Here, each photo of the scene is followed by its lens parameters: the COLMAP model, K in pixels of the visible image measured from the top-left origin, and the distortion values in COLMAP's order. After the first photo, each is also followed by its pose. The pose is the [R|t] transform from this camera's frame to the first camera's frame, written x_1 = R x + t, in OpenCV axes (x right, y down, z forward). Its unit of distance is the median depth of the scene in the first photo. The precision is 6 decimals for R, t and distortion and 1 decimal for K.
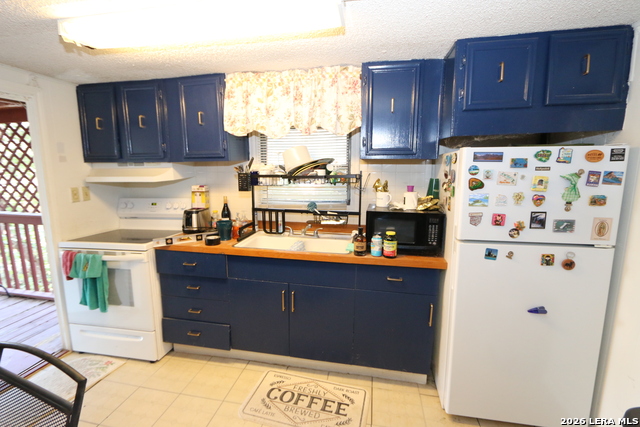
lens RADIAL K [[298.0, 0, 321.5], [0, 298.0, 210.1], [0, 0, 1]] dist [-0.020203, -0.000002]
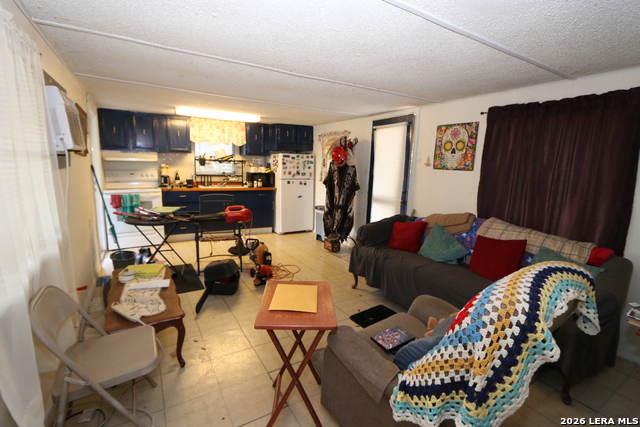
lens RADIAL K [[298.0, 0, 319.0], [0, 298.0, 214.1], [0, 0, 1]] dist [-0.020203, -0.000002]
pose [[0.724634, -0.086065, 0.683738, -1.757981], [0.074304, 0.996144, 0.046640, 0.402332], [-0.685116, 0.017007, 0.728235, -1.996197]]
